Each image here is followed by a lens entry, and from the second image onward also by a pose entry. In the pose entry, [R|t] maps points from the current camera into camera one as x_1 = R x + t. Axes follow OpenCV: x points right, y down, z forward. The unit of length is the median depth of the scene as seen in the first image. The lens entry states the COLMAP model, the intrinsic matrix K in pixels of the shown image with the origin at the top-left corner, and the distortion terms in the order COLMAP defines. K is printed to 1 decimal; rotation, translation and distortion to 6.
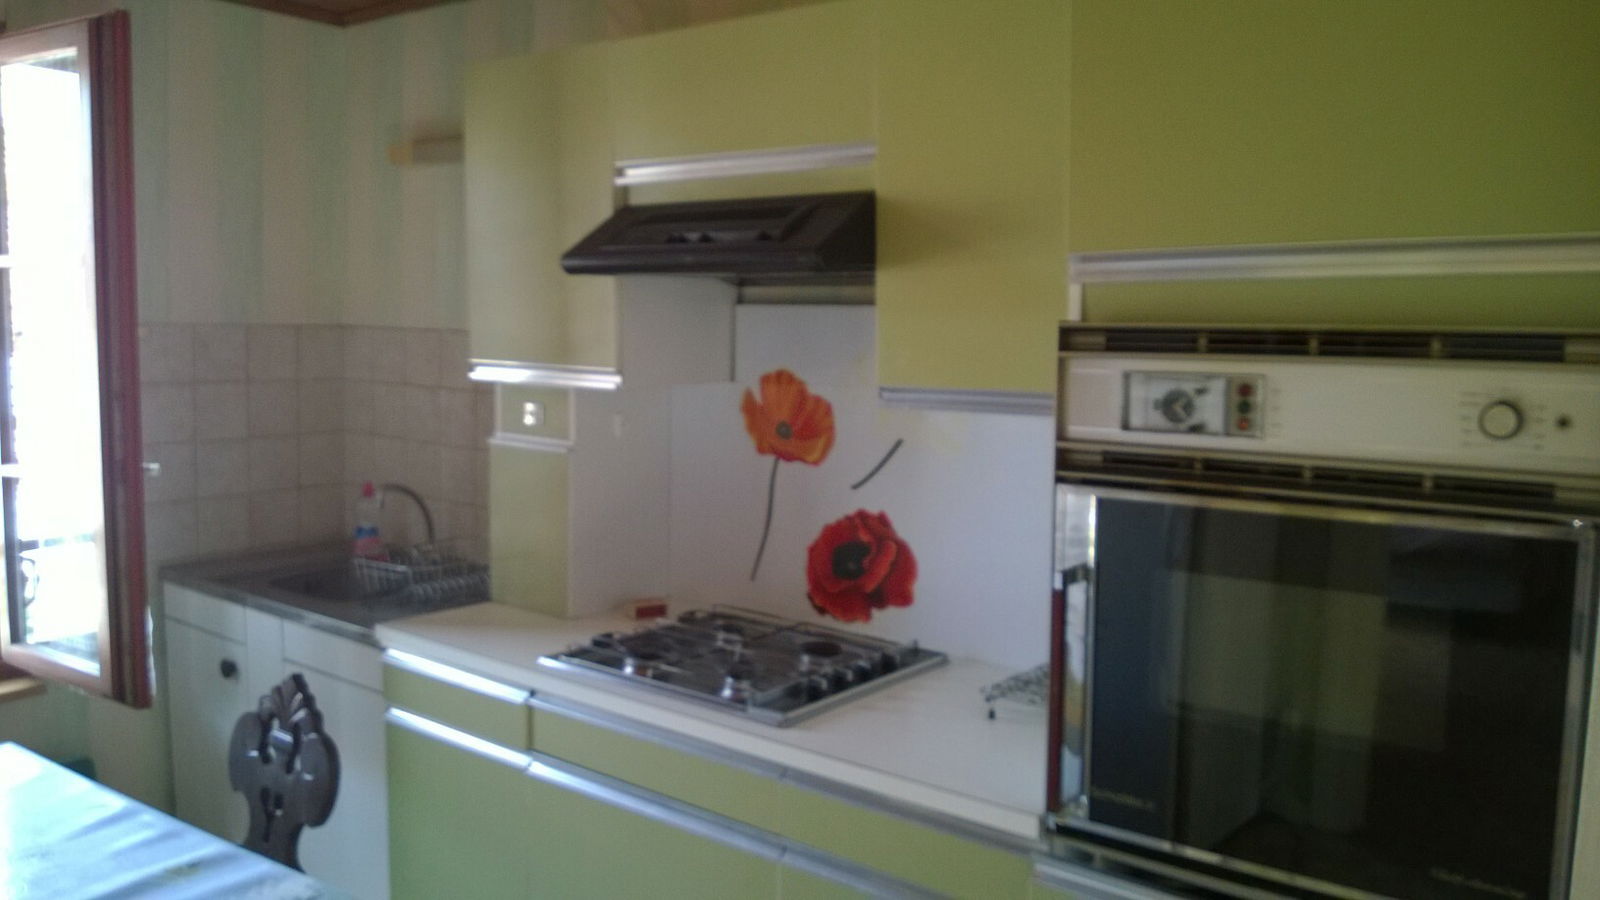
lens RADIAL K [[1358.9, 0, 800.0], [0, 1358.9, 450.0], [0, 0, 1]] dist [-0.005127, -0.009616]
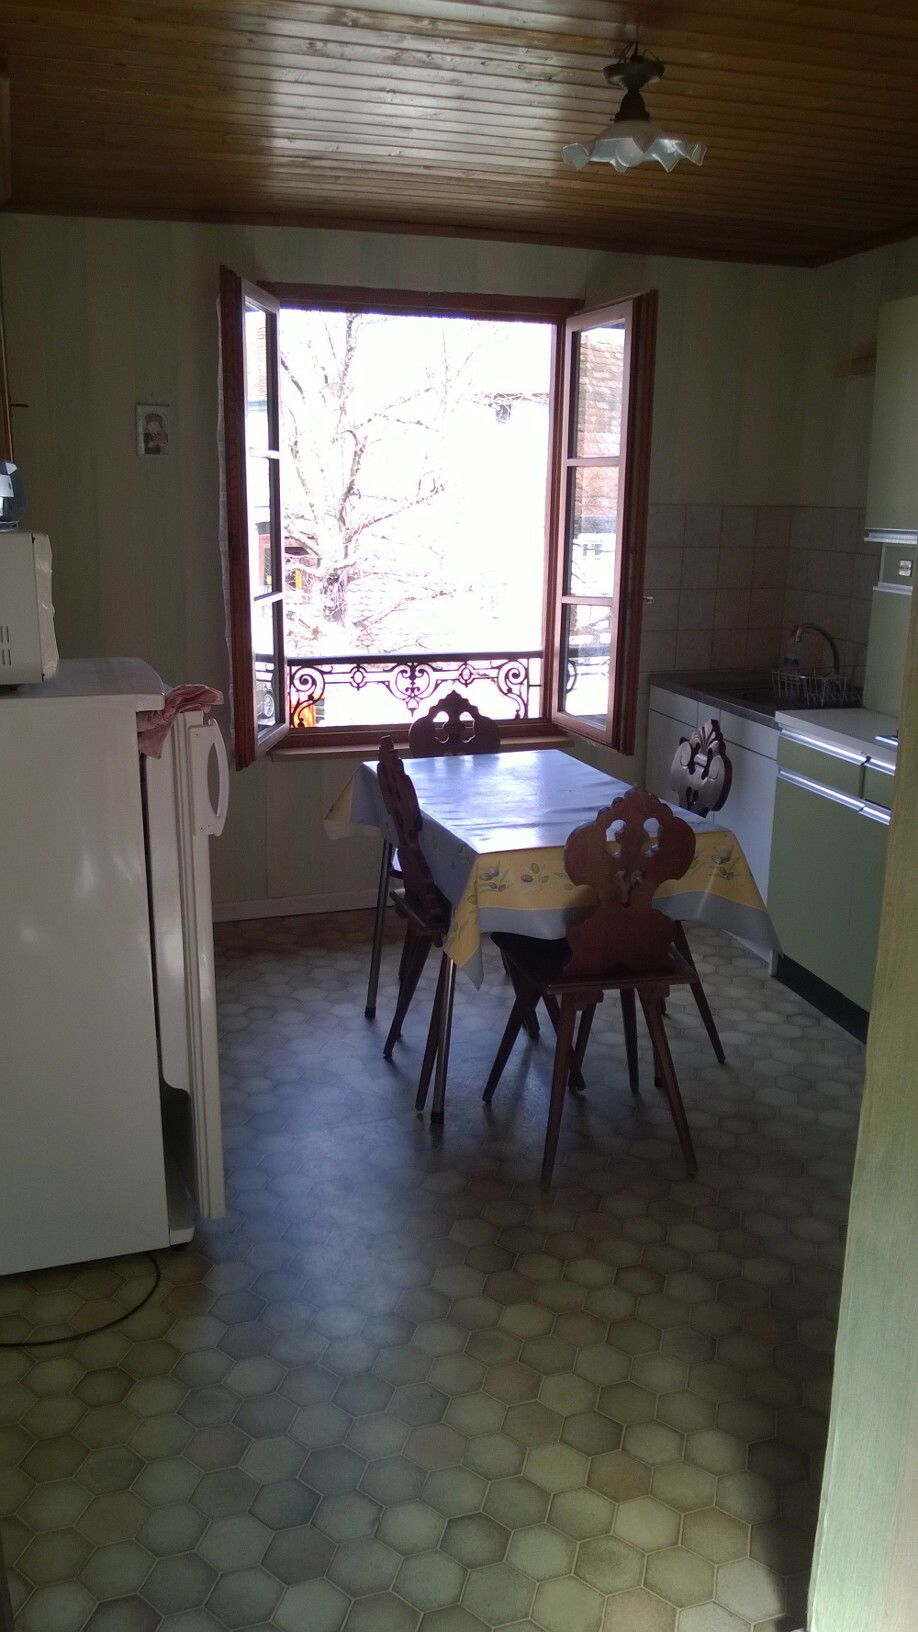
lens RADIAL K [[1184.3, 0, 459.0], [0, 1184.3, 816.0], [0, 0, 1]] dist [0.027054, -0.000124]
pose [[0.817106, 0.148443, -0.557048, 0.134222], [-0.059143, 0.982766, 0.175136, 0.033741], [0.573446, -0.110159, 0.811803, -0.243444]]
